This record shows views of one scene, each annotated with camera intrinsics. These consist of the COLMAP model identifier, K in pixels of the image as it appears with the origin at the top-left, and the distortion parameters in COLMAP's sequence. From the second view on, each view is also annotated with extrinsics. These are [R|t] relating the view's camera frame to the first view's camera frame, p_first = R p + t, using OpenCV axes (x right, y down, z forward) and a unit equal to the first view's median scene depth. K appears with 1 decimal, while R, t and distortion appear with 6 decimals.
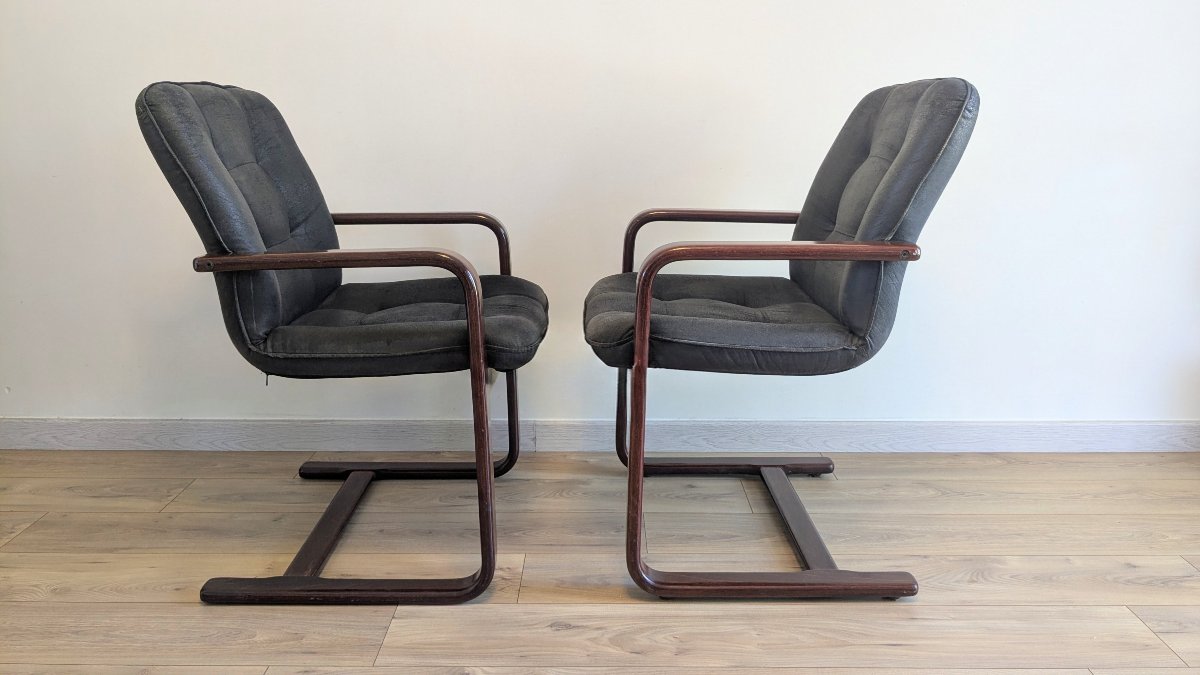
lens RADIAL K [[988.6, 0, 599.5], [0, 988.6, 327.1], [0, 0, 1]] dist [0.046424, -0.082300]
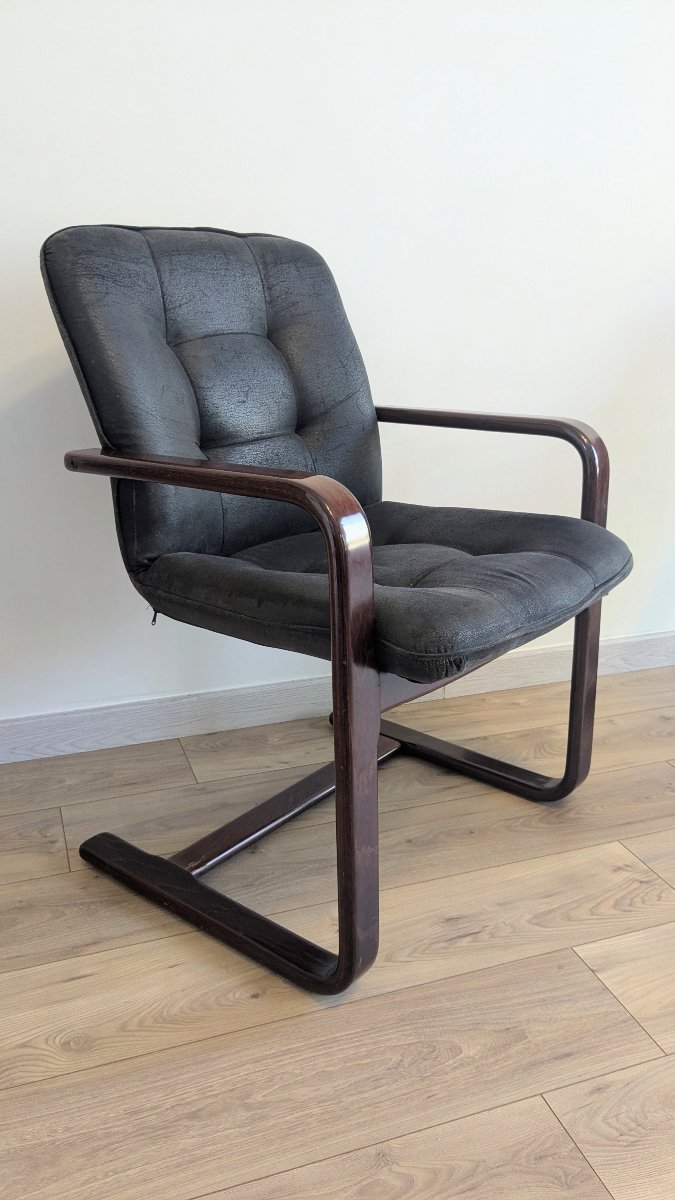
lens RADIAL K [[988.6, 0, 340.1], [0, 988.6, 581.3], [0, 0, 1]] dist [0.046424, -0.082300]
pose [[0.938884, -0.097279, 0.330203, -0.547170], [0.074596, 0.993942, 0.080714, -0.057642], [-0.336054, -0.051149, 0.940453, 0.363900]]
